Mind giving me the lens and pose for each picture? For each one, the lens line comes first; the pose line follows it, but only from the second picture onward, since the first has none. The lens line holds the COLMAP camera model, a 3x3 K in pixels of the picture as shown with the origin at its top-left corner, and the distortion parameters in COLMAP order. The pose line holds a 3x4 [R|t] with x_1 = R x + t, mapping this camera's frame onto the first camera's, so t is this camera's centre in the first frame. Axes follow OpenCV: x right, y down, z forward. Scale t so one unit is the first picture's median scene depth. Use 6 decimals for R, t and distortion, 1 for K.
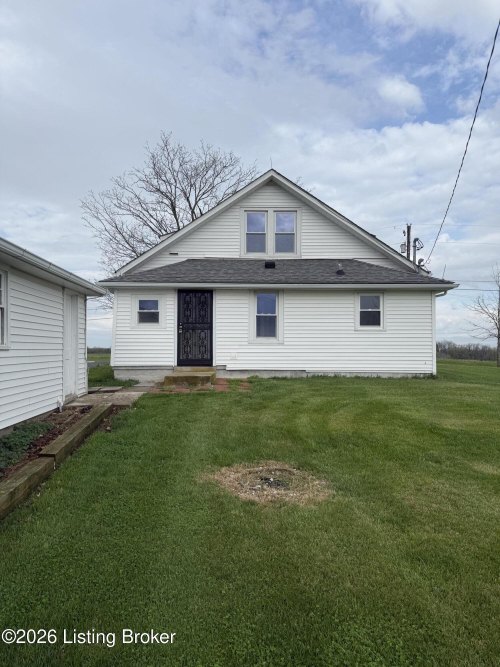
lens RADIAL K [[475.0, 0, 250.0], [0, 475.0, 333.5], [0, 0, 1]] dist [0.000544, 0.000315]
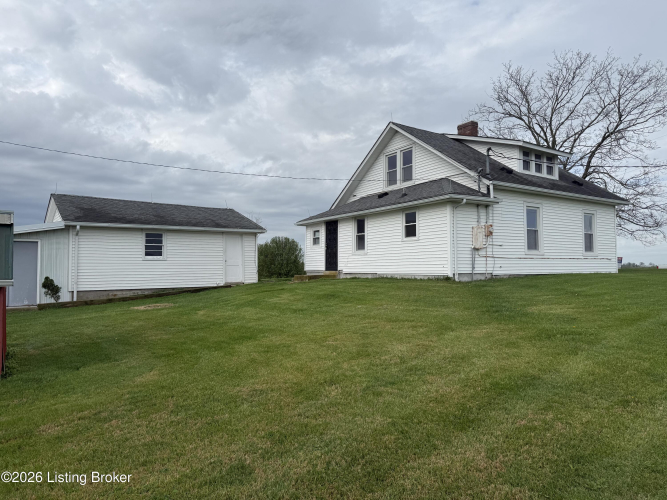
lens RADIAL K [[475.0, 0, 333.5], [0, 475.0, 250.0], [0, 0, 1]] dist [0.000544, 0.000315]
pose [[0.540042, -0.043717, -0.840502, 1.183647], [0.042992, 0.998779, -0.024326, 0.039173], [0.840539, -0.022998, 0.541262, 0.164730]]
